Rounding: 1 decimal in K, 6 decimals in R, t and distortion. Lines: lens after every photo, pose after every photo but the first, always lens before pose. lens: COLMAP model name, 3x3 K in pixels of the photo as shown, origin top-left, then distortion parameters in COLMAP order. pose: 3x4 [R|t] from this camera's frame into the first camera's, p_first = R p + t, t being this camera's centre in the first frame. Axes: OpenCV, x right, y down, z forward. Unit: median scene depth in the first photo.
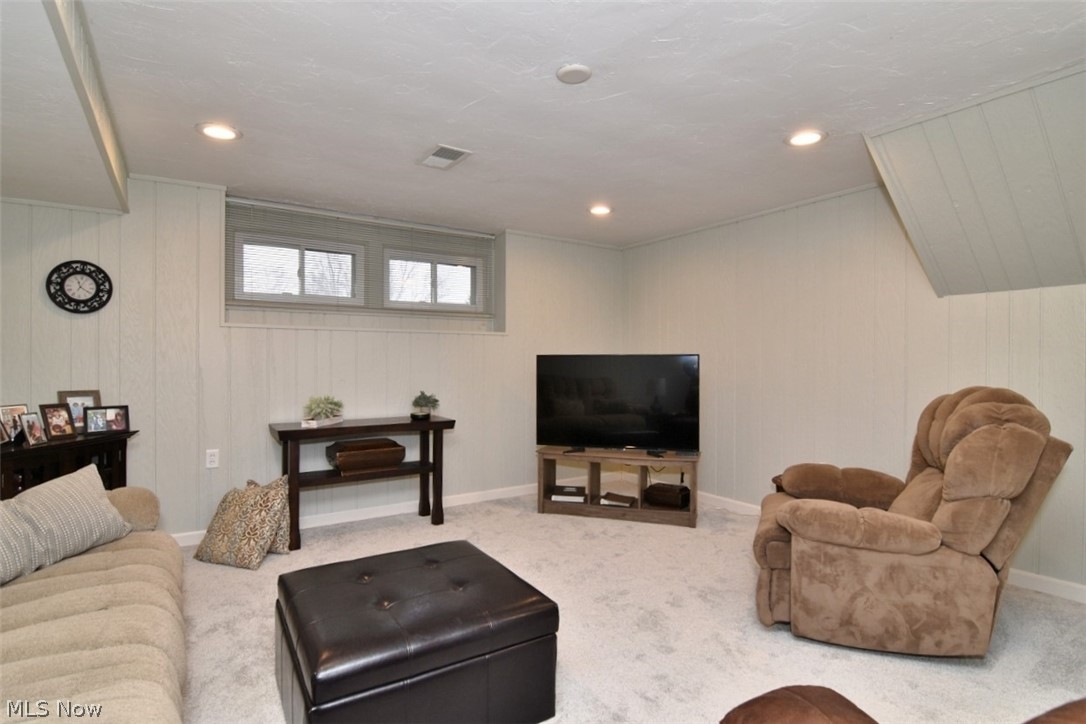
lens RADIAL K [[531.1, 0, 543.0], [0, 531.1, 362.0], [0, 0, 1]] dist [-0.003273, -0.000905]
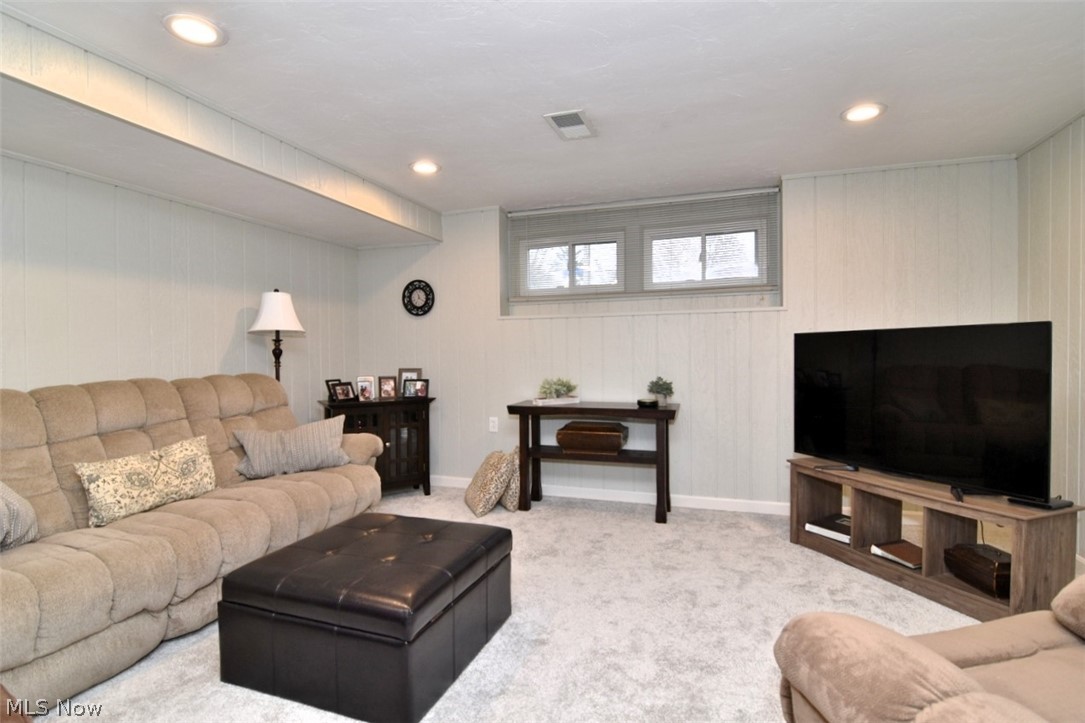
lens RADIAL K [[526.2, 0, 554.1], [0, 526.2, 360.9], [0, 0, 1]] dist [0.000903, -0.012239]
pose [[0.632534, 0.004419, -0.774520, 0.386592], [0.009404, 0.999866, 0.013384, 0.013229], [0.774476, -0.015750, 0.632407, 0.287120]]
